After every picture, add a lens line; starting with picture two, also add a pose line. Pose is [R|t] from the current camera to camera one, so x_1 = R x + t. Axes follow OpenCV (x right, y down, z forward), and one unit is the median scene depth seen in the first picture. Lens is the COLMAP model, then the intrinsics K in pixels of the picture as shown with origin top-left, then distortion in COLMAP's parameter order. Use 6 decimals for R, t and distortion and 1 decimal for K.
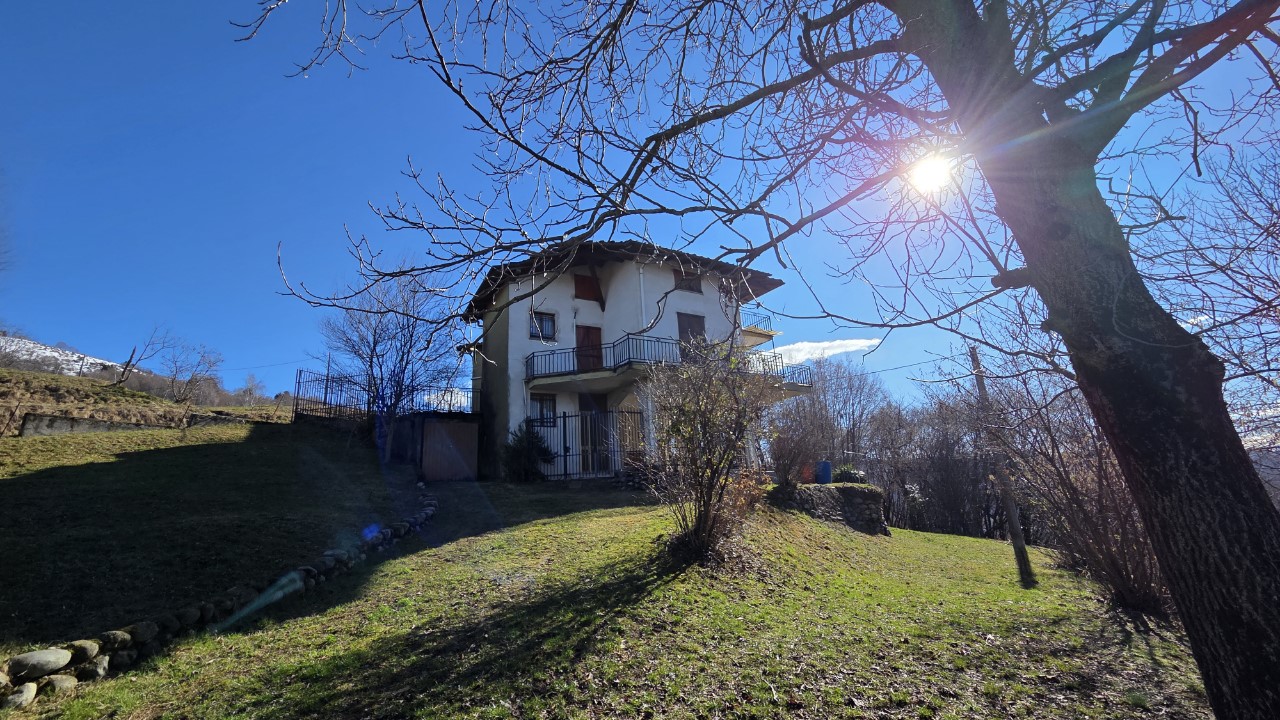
lens RADIAL K [[518.9, 0, 641.1], [0, 518.9, 360.1], [0, 0, 1]] dist [0.001700, -0.000889]
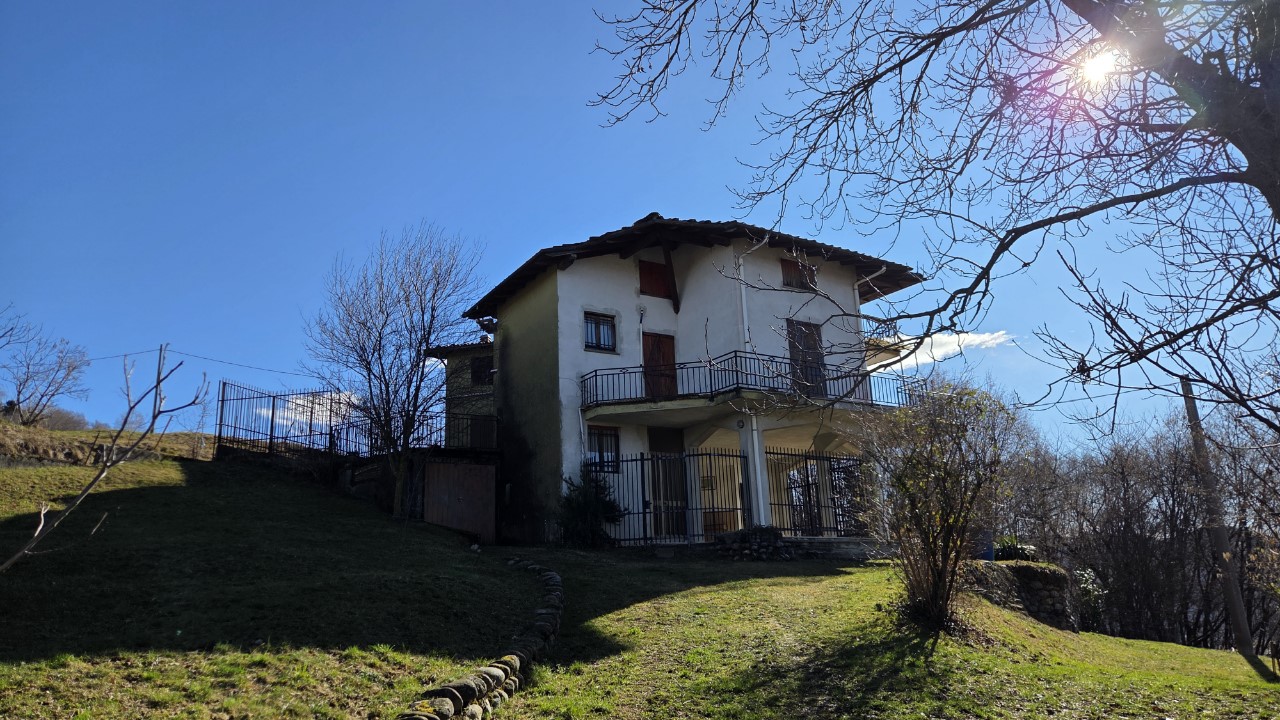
lens RADIAL K [[841.0, 0, 639.0], [0, 841.0, 361.3], [0, 0, 1]] dist [0.048392, -0.002742]
pose [[0.999096, 0.027805, 0.032159, -0.173872], [-0.027663, 0.999605, -0.004864, -0.022305], [-0.032281, 0.003970, 0.999471, -0.172357]]
